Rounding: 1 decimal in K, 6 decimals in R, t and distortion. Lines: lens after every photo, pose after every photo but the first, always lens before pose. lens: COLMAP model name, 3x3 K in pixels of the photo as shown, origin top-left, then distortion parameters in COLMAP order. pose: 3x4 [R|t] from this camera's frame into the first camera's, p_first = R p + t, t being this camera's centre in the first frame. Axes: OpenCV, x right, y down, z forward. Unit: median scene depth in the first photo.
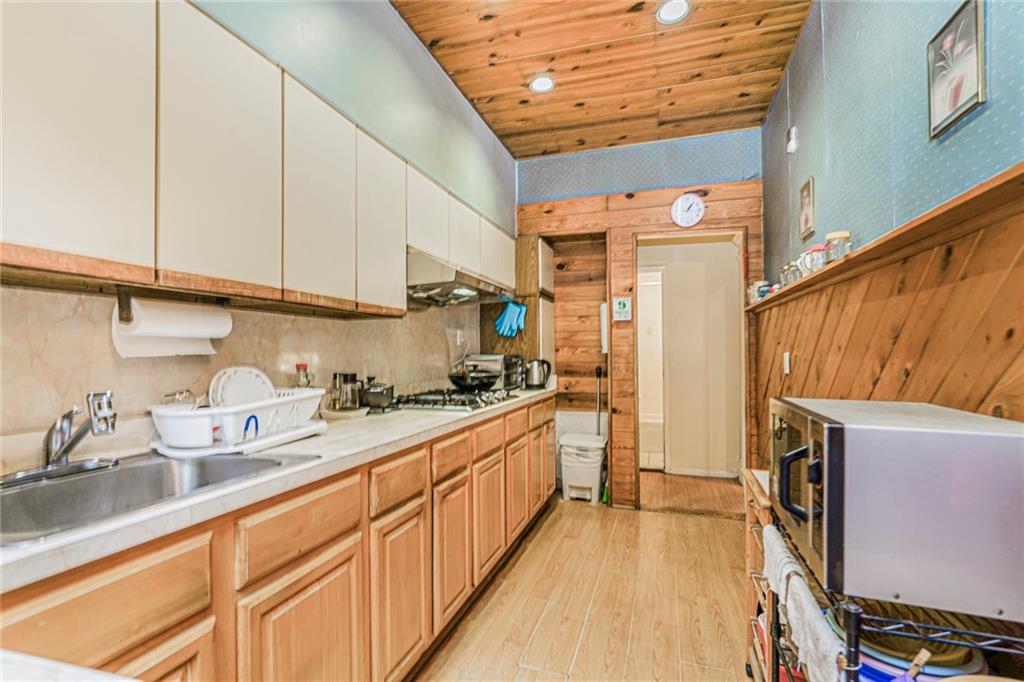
lens RADIAL K [[473.2, 0, 513.0], [0, 473.2, 350.0], [0, 0, 1]] dist [-0.000544, 0.001162]
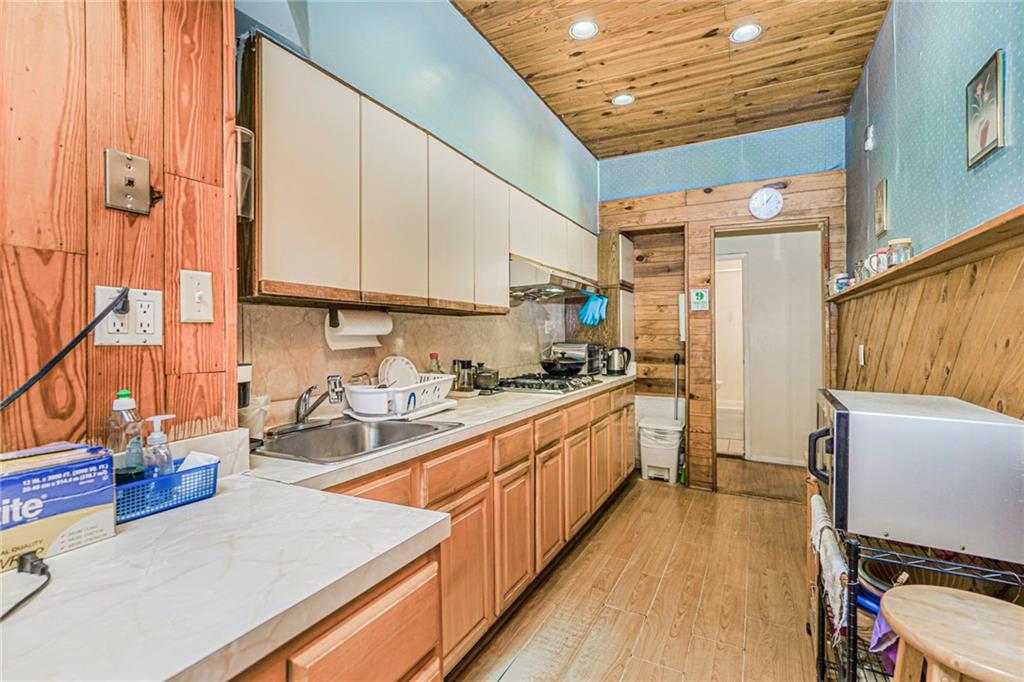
lens RADIAL K [[473.2, 0, 527.3], [0, 473.2, 320.5], [0, 0, 1]] dist [-0.000544, 0.001162]
pose [[0.991241, 0.005105, -0.131964, -0.019429], [-0.008325, 0.999681, -0.023862, -0.022898], [0.131800, 0.024752, 0.990967, -0.173155]]
